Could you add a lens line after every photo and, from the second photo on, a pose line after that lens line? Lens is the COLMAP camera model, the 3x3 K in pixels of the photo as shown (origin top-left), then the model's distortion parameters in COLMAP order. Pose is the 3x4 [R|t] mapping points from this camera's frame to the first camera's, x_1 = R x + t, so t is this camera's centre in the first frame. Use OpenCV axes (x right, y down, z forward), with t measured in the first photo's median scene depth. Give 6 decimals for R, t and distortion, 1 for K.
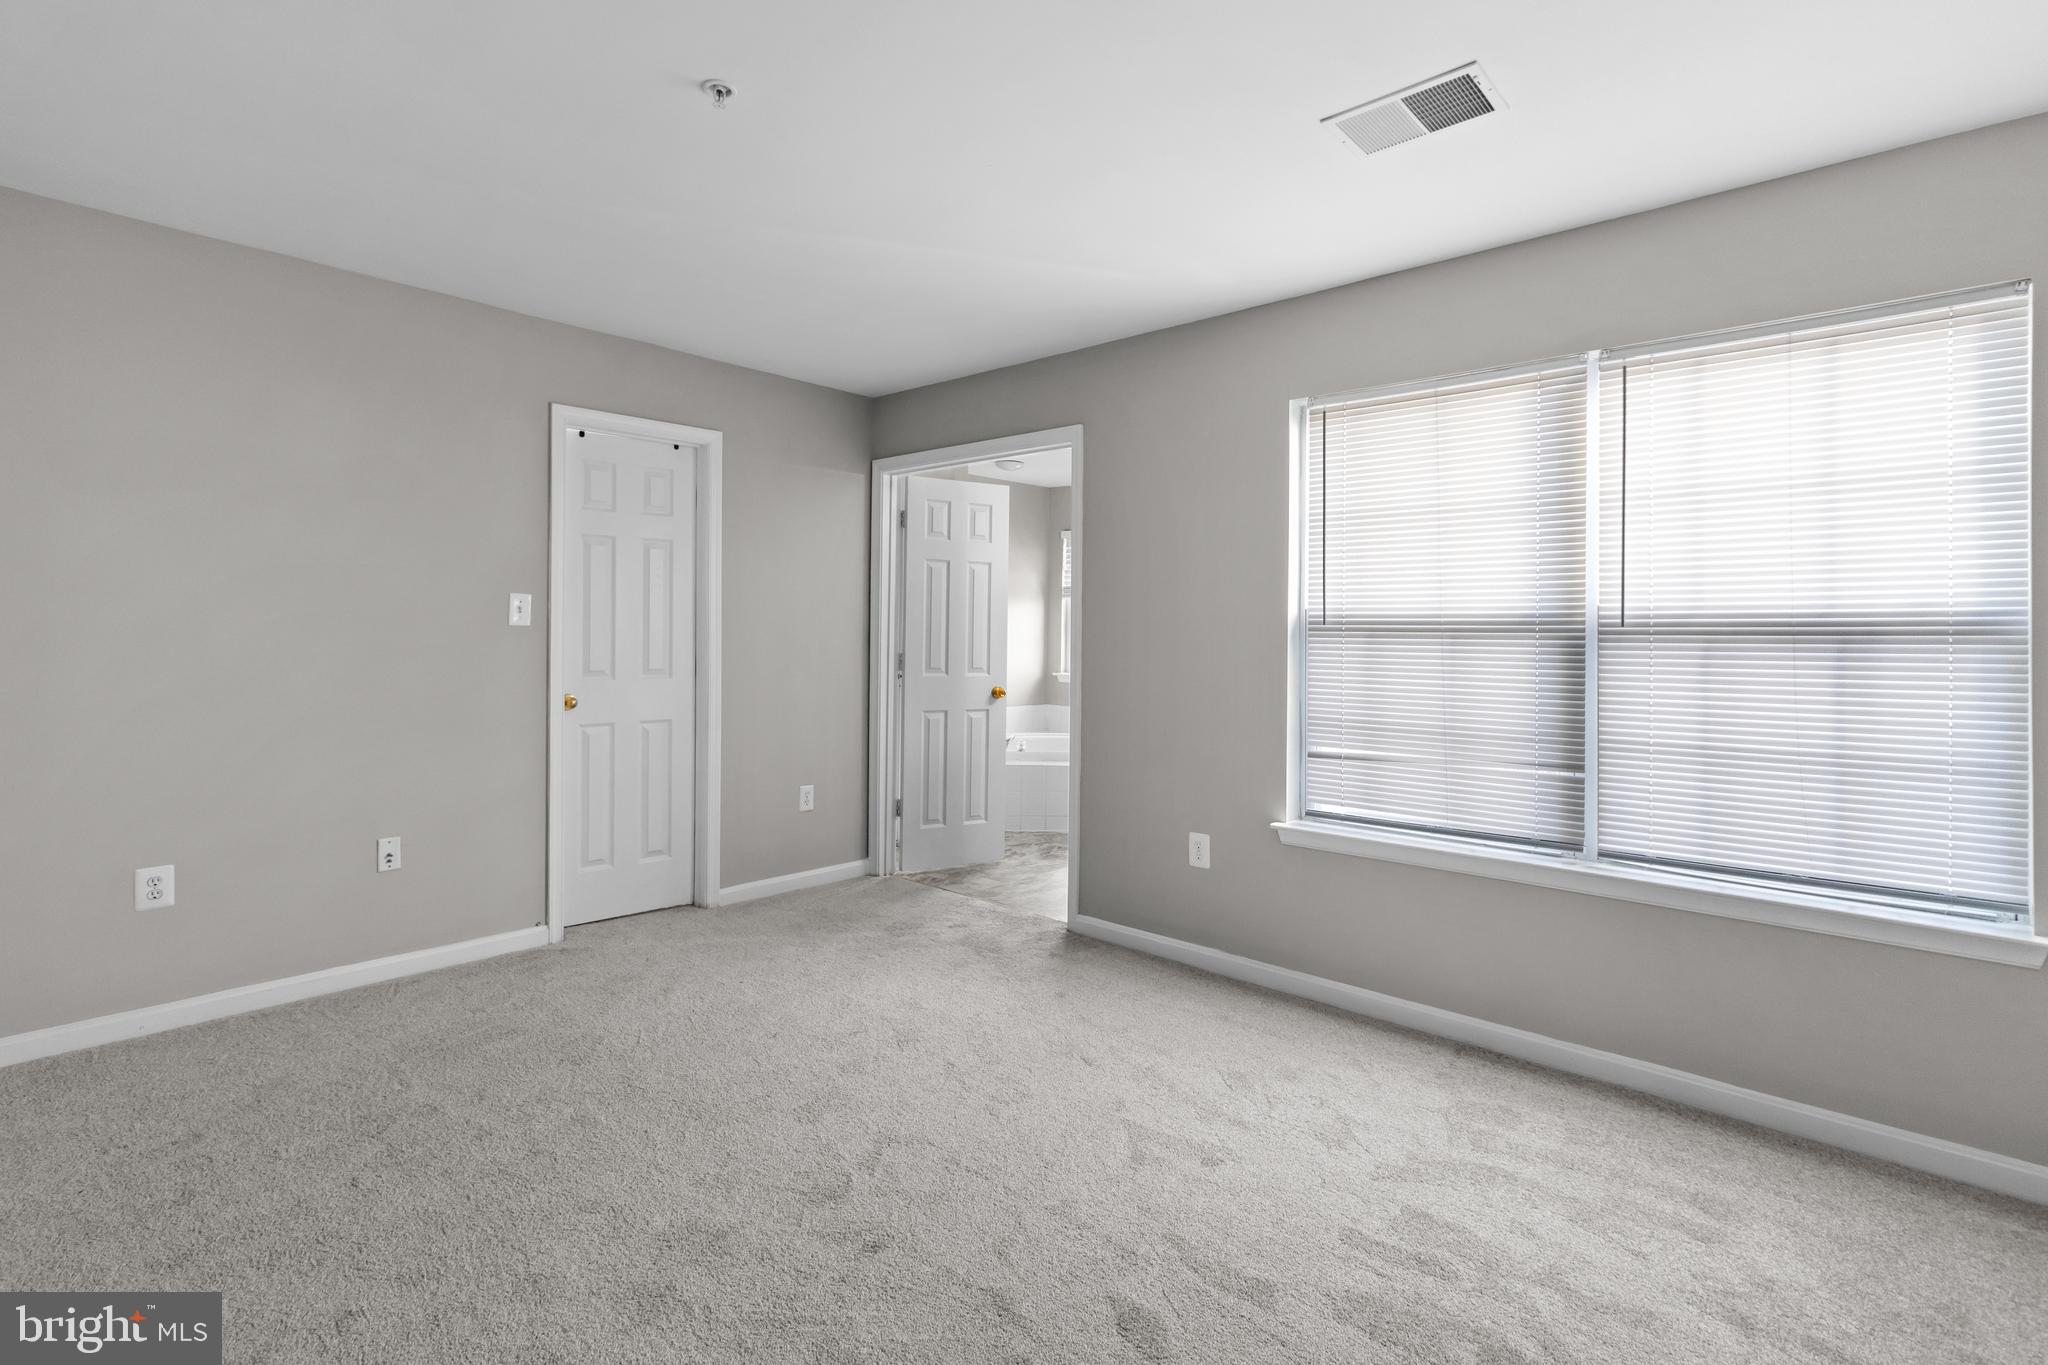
lens RADIAL K [[948.1, 0, 998.8], [0, 948.1, 622.0], [0, 0, 1]] dist [0.008887, -0.000021]
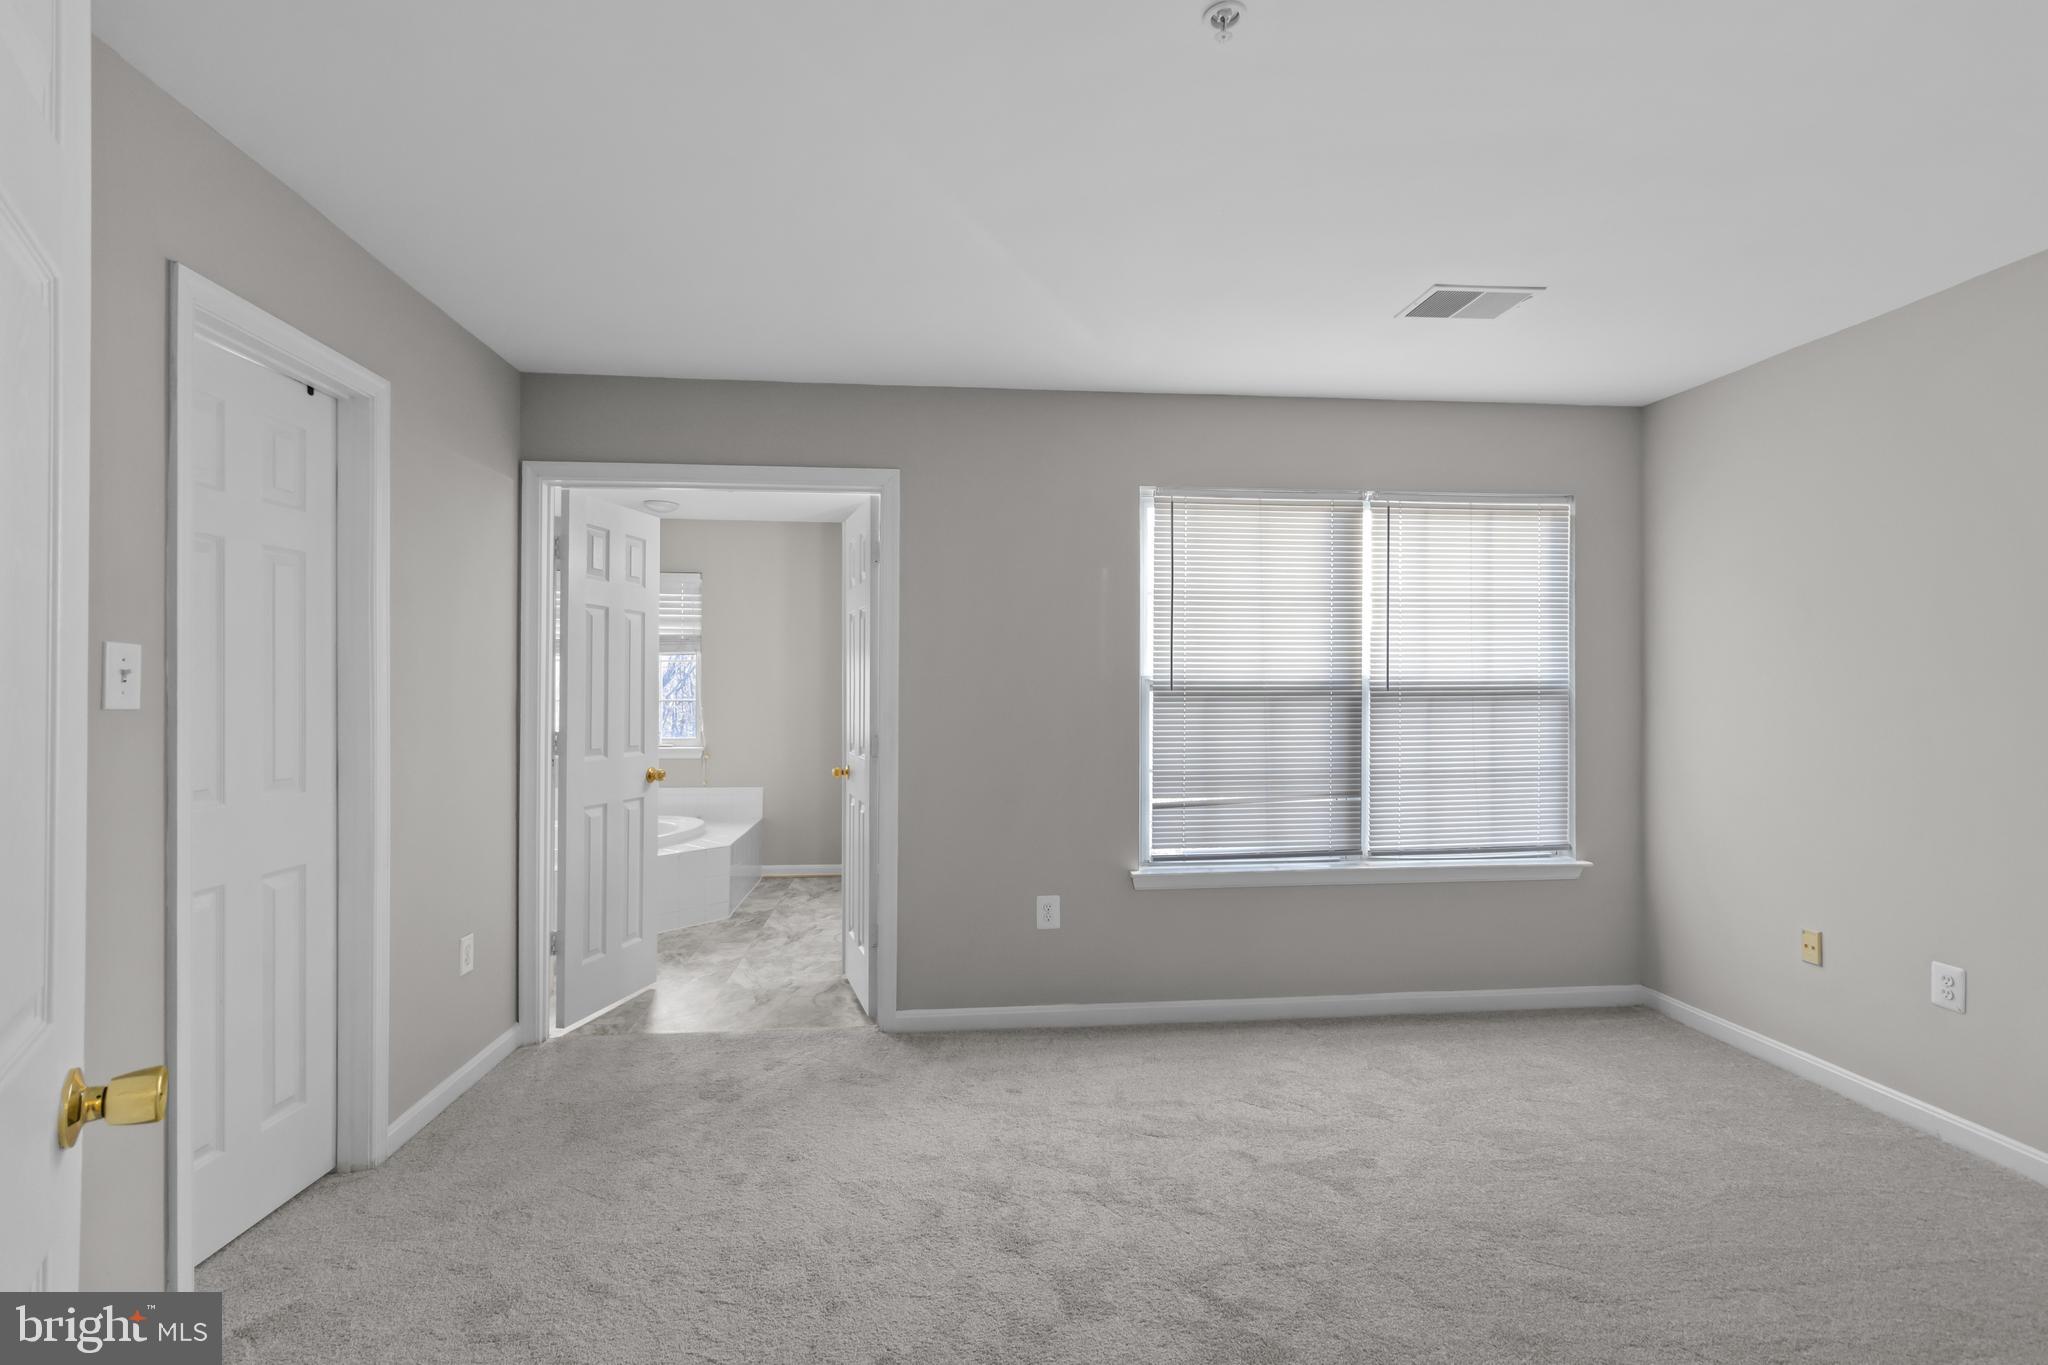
lens RADIAL K [[948.1, 0, 1023.8], [0, 948.1, 689.1], [0, 0, 1]] dist [0.008887, -0.000021]
pose [[0.670662, -0.009481, 0.741702, -0.691266], [0.001065, 0.999930, 0.011819, -0.013602], [-0.741762, -0.007136, 0.670625, 0.418788]]
